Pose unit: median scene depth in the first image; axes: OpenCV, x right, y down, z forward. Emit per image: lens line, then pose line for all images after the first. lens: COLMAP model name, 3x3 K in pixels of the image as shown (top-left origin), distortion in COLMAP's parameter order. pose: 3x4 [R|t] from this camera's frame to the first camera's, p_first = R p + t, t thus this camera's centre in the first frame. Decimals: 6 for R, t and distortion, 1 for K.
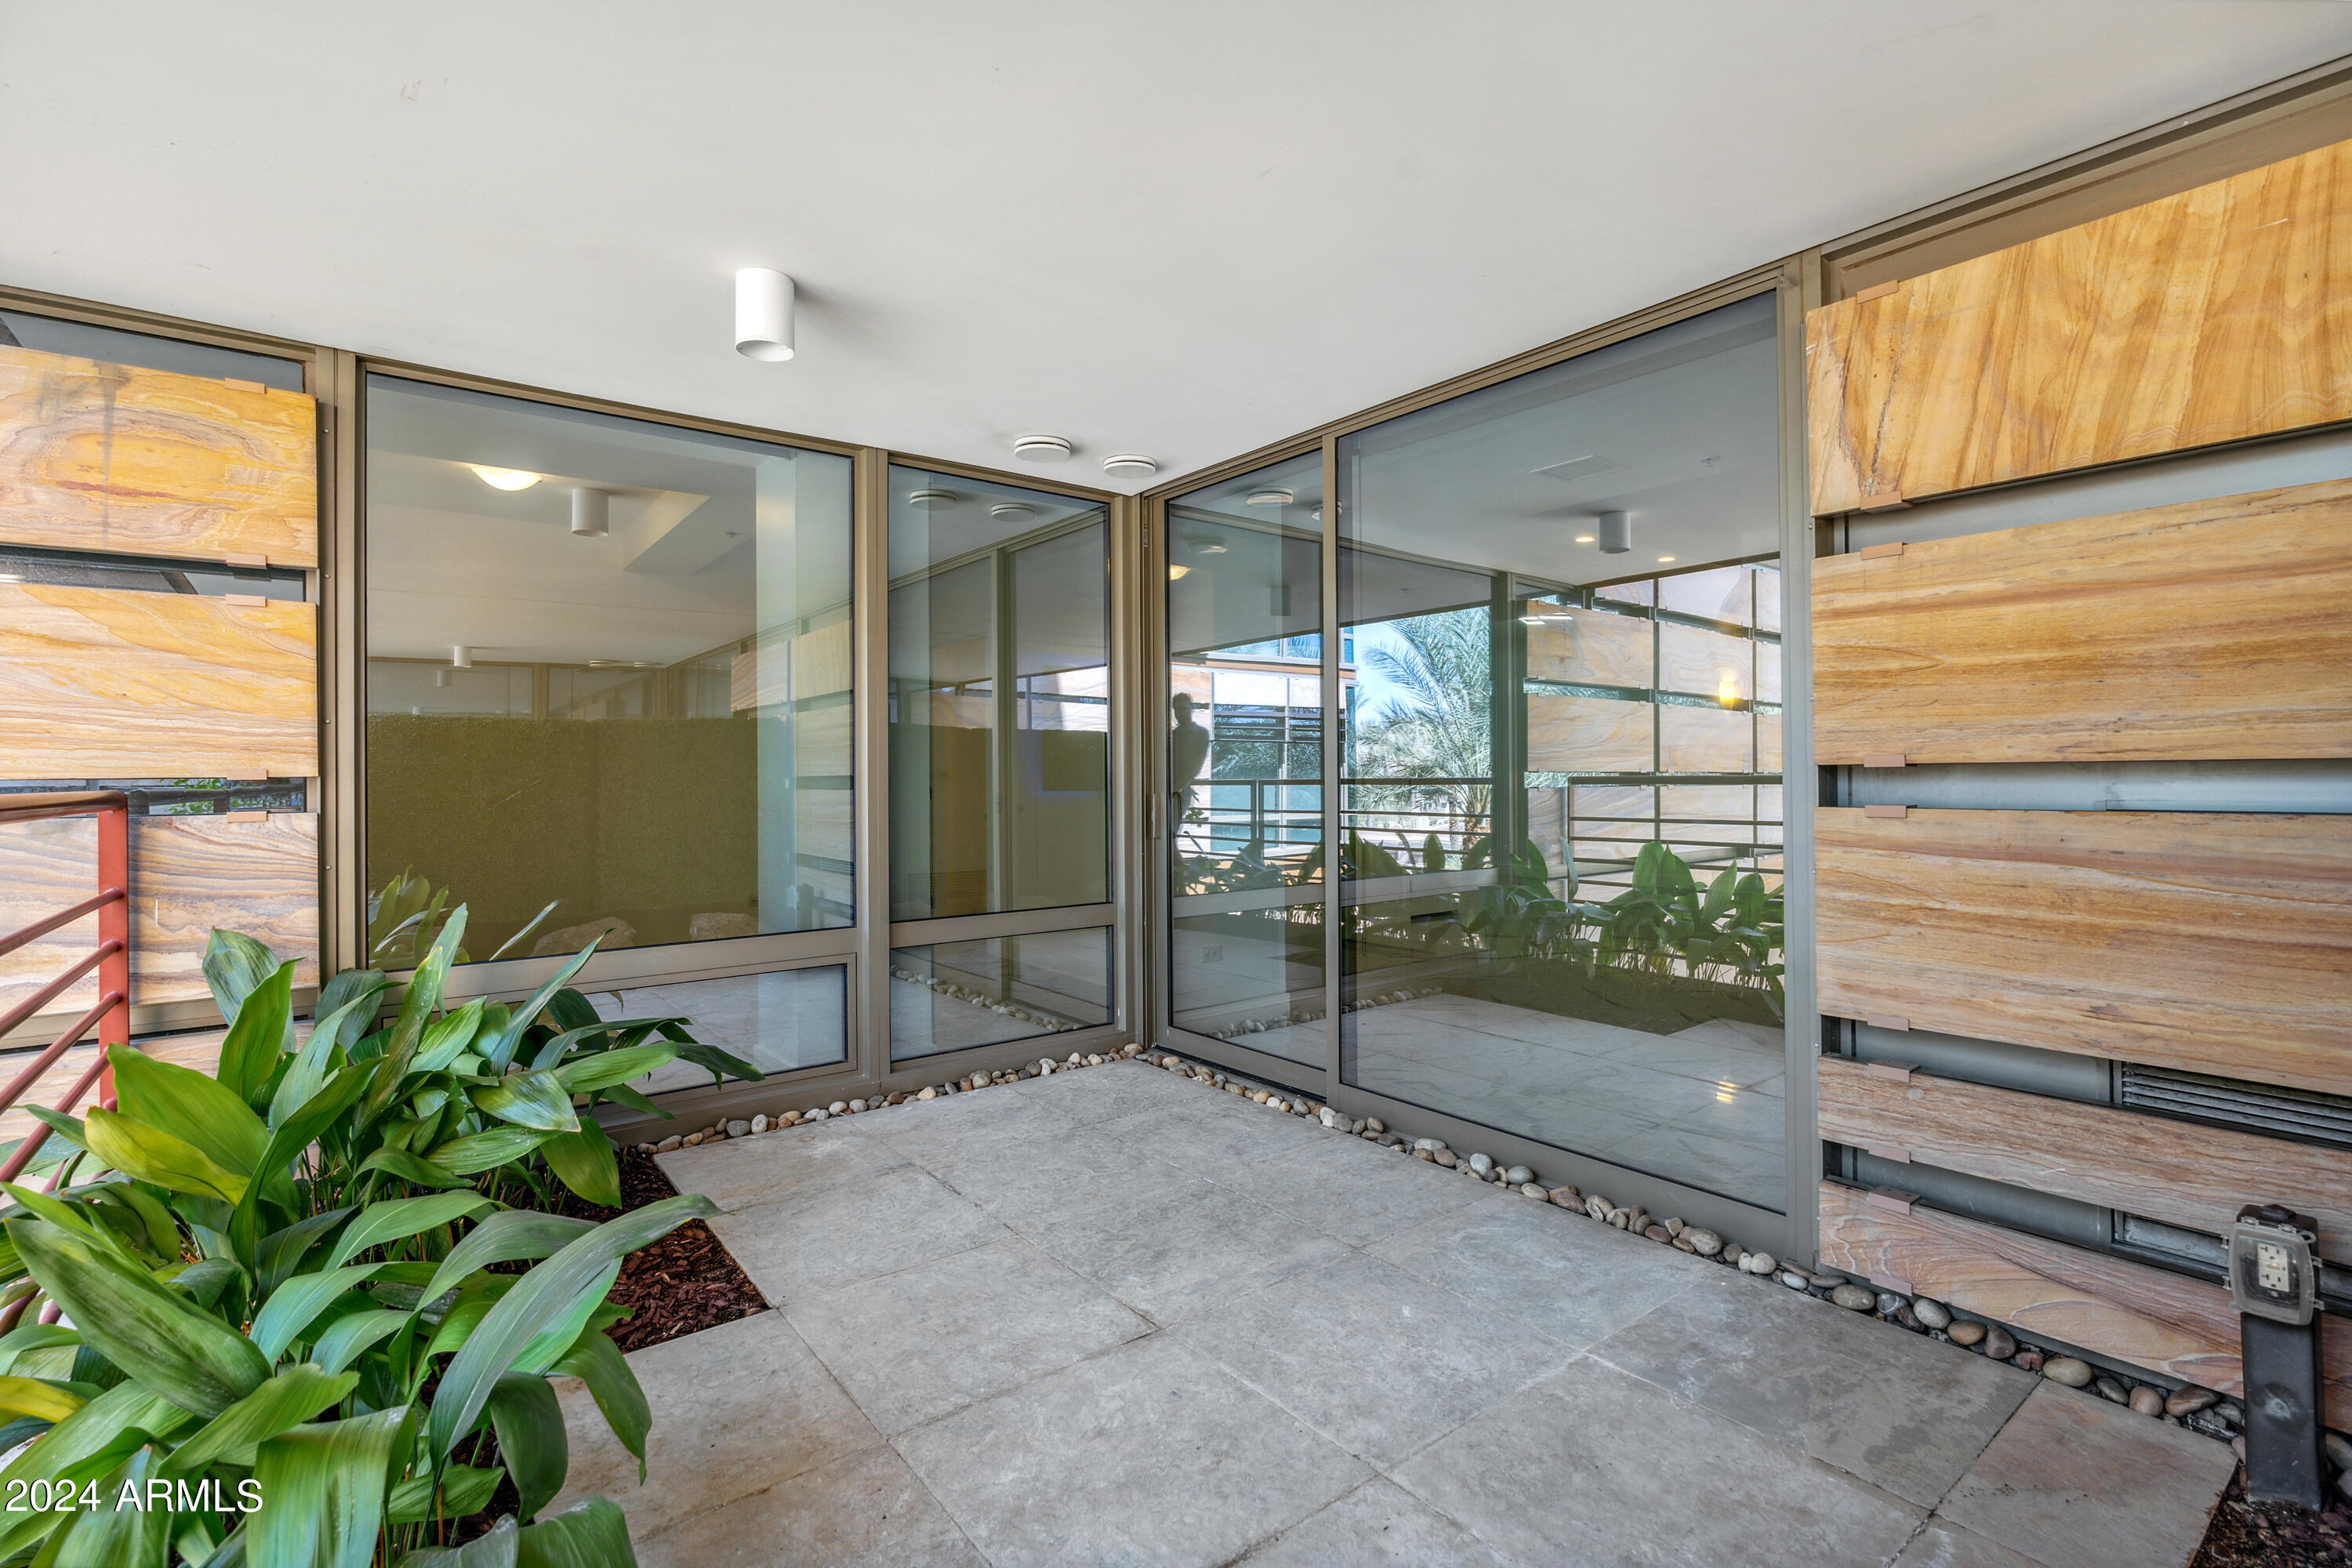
lens RADIAL K [[1077.8, 0, 1184.5], [0, 1077.8, 770.1], [0, 0, 1]] dist [-0.014231, 0.001243]
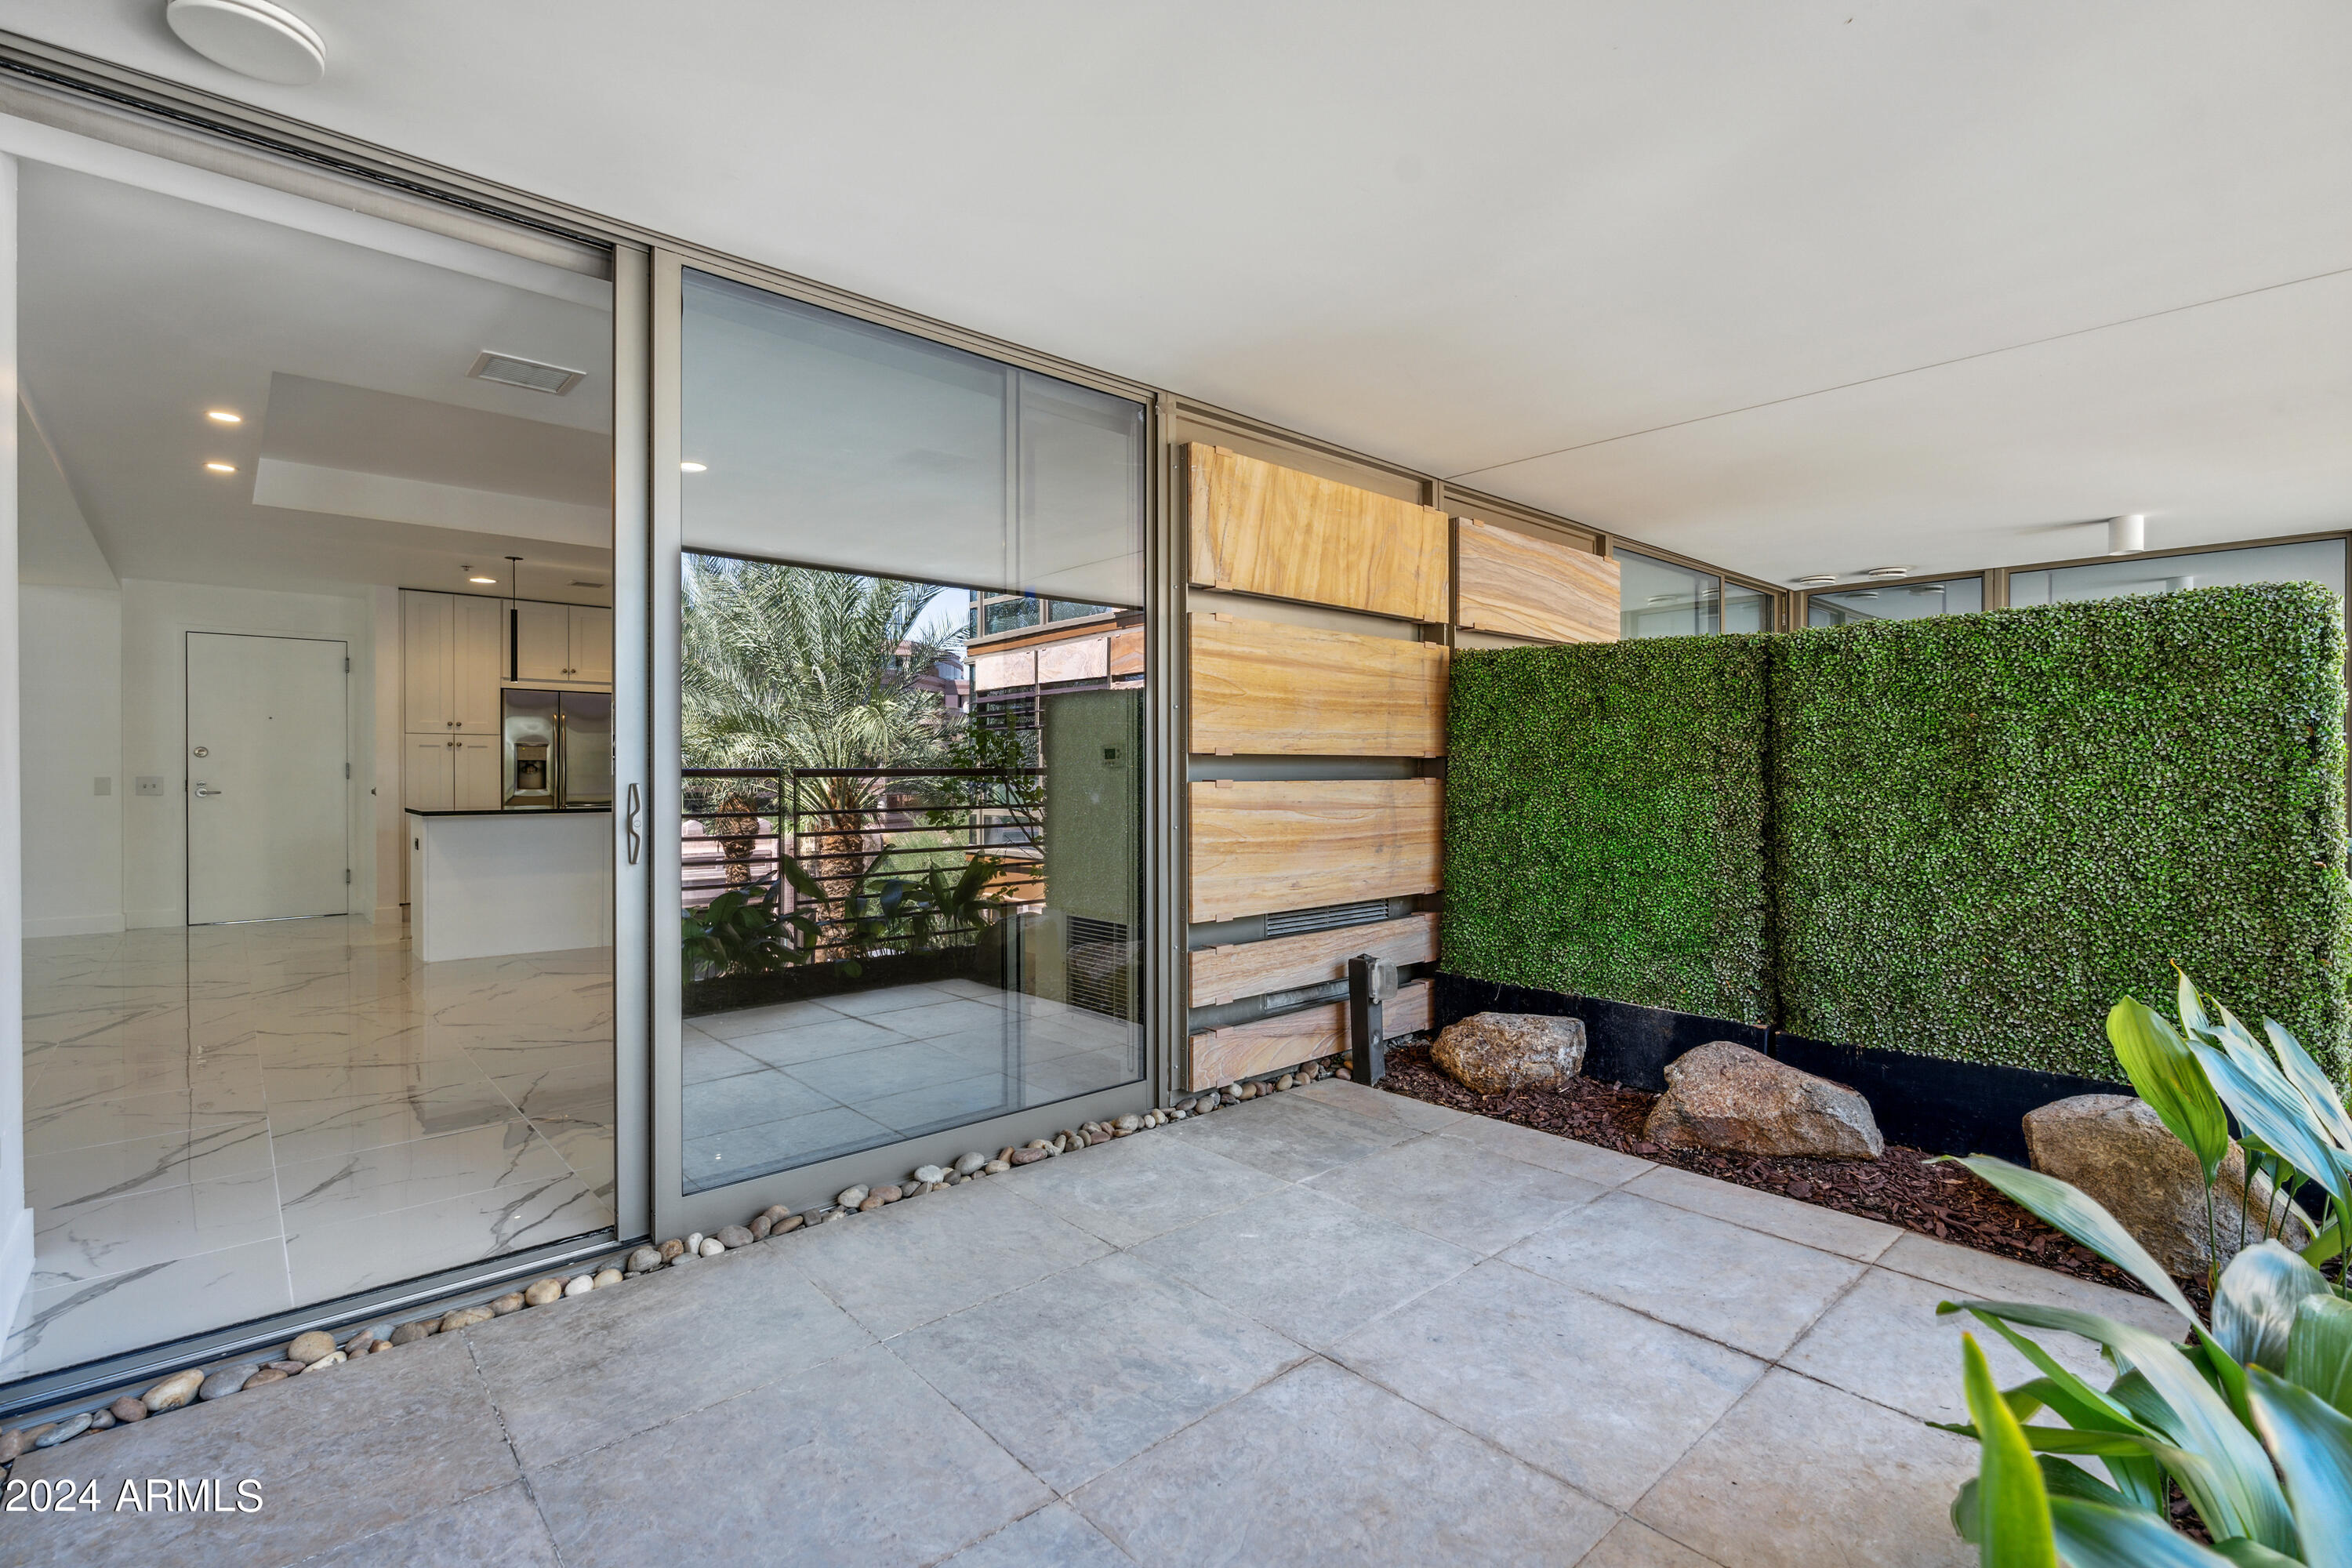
lens RADIAL K [[1077.8, 0, 1182.5], [0, 1077.8, 777.1], [0, 0, 1]] dist [-0.014231, 0.001243]
pose [[-0.075211, 0.000164, 0.997168, -0.960421], [-0.005396, 0.999985, -0.000571, 0.031284], [-0.997153, -0.005423, -0.075209, 1.231697]]
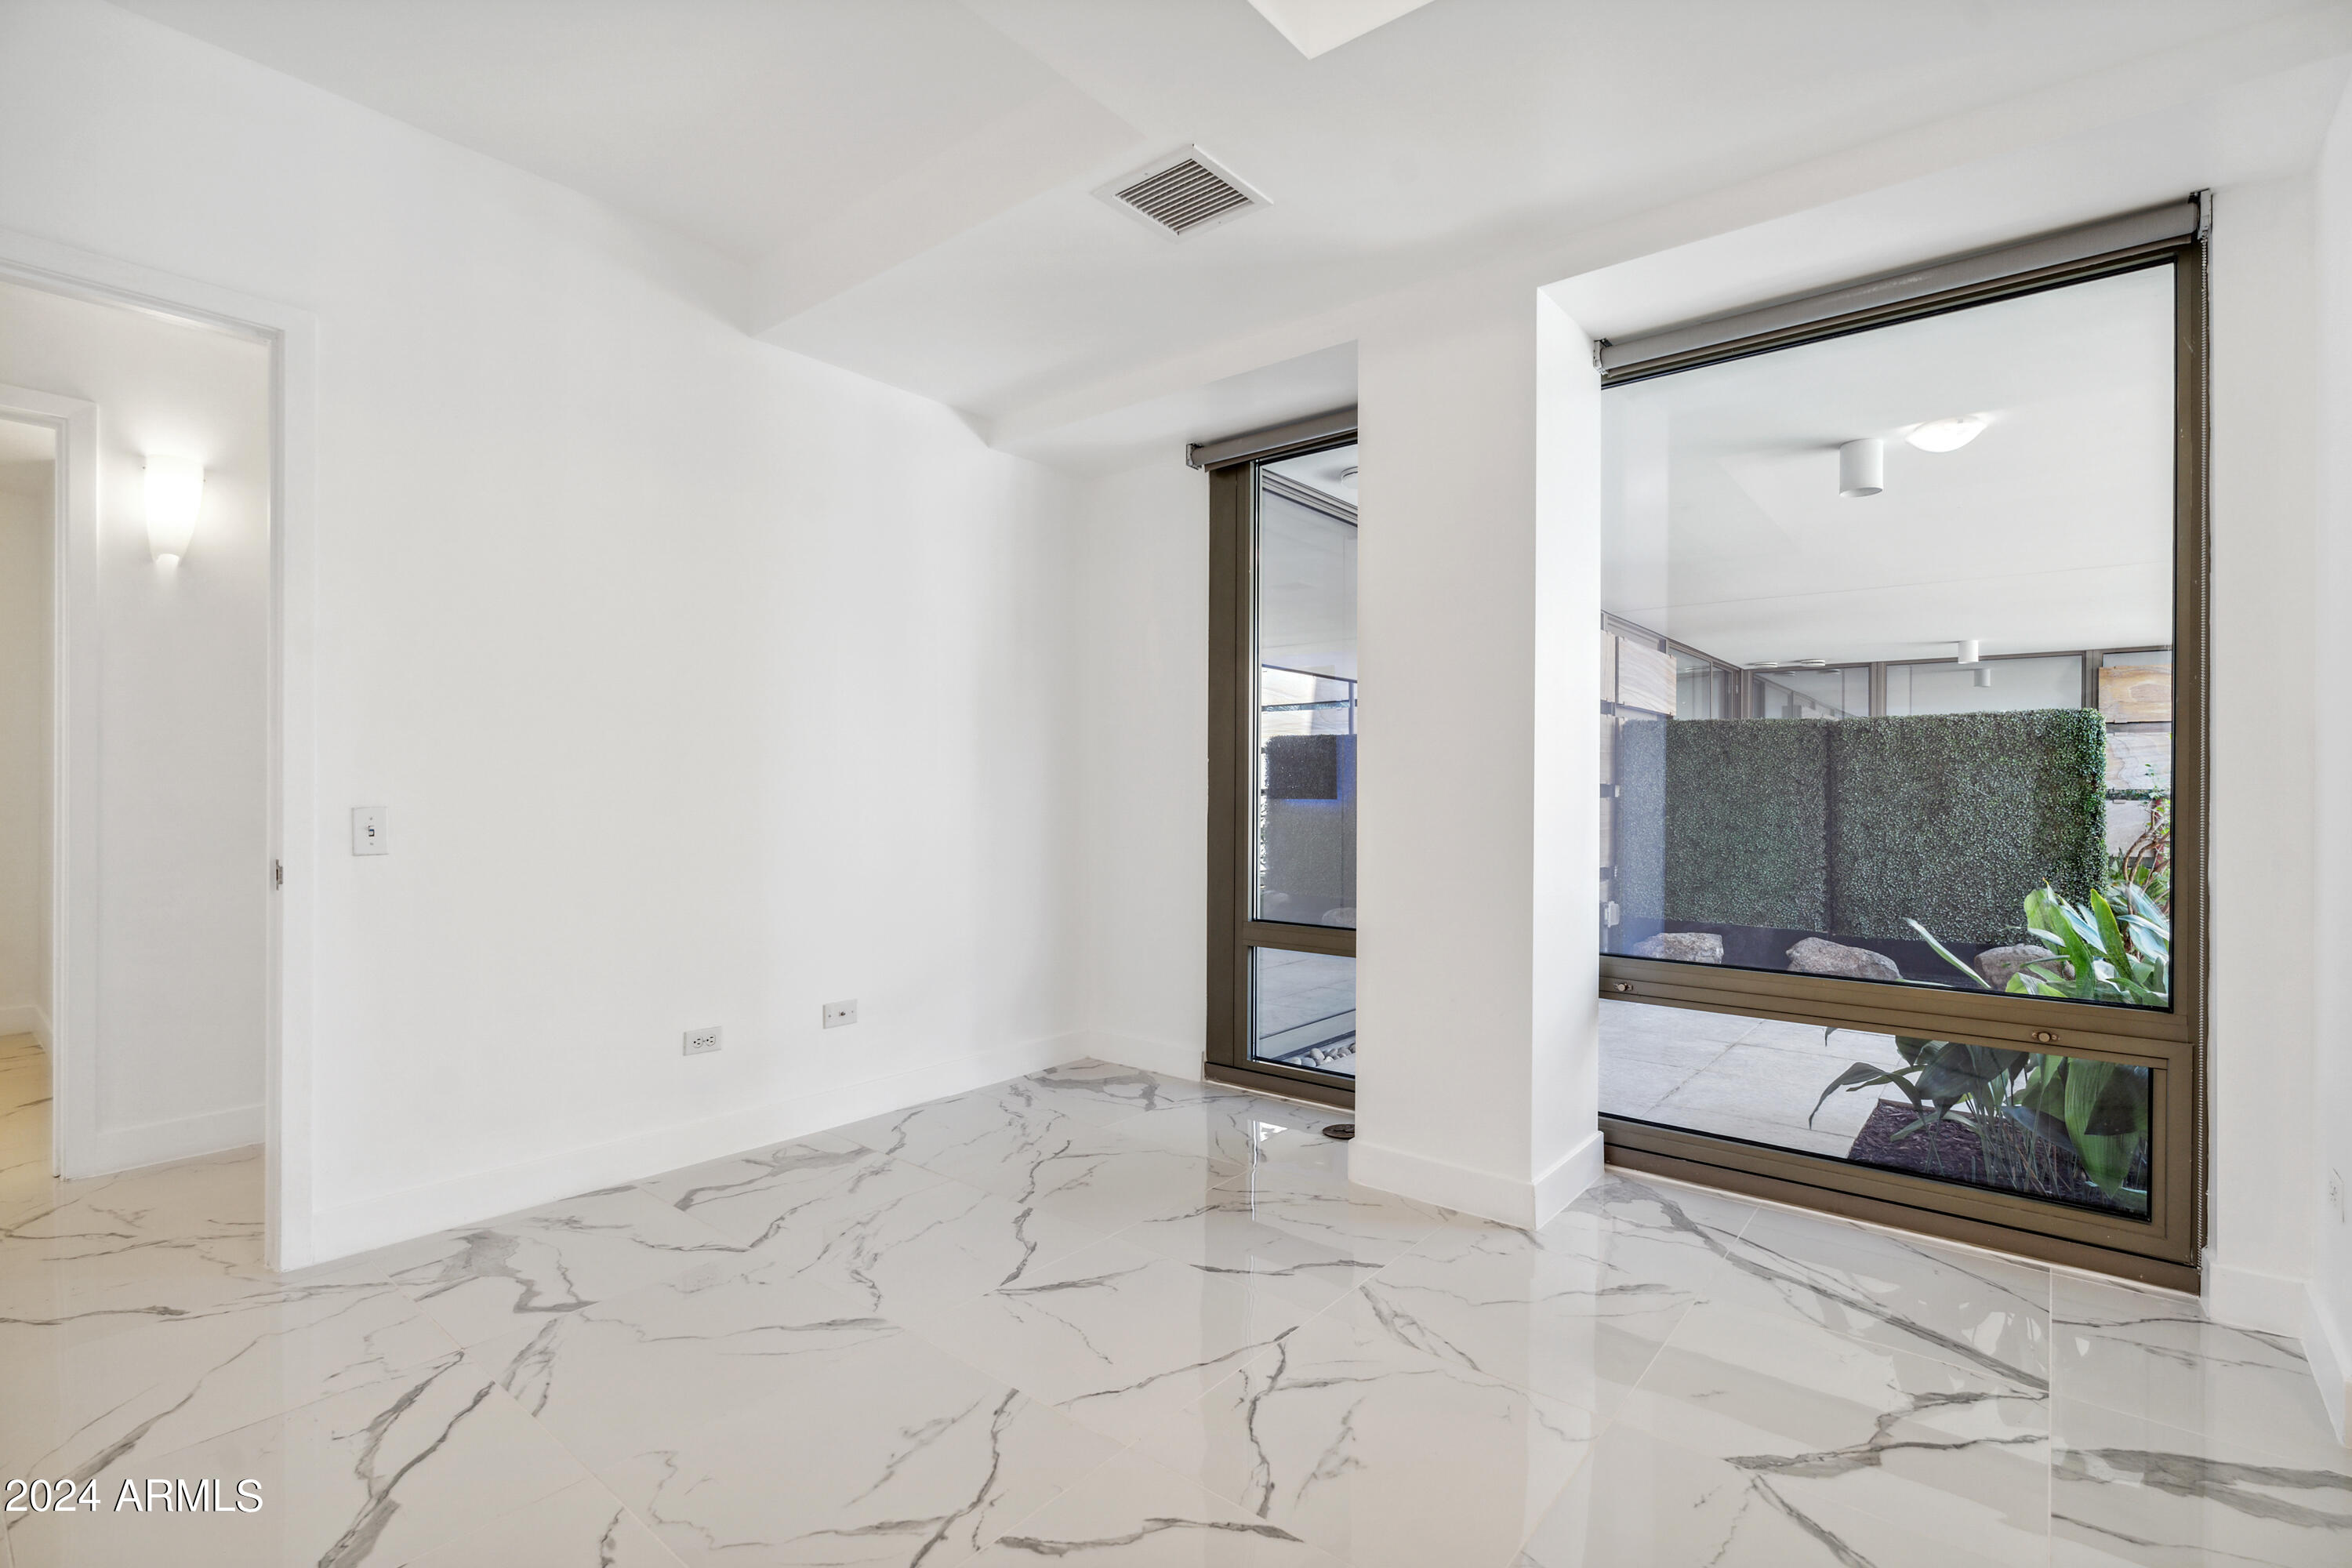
lens RADIAL K [[1077.8, 0, 1190.6], [0, 1077.8, 791.4], [0, 0, 1]] dist [-0.014231, 0.001243]
pose [[-0.226575, 0.005750, 0.973977, -1.737139], [-0.012618, 0.999881, -0.008838, 0.052585], [-0.973912, -0.014292, -0.226475, 2.365677]]
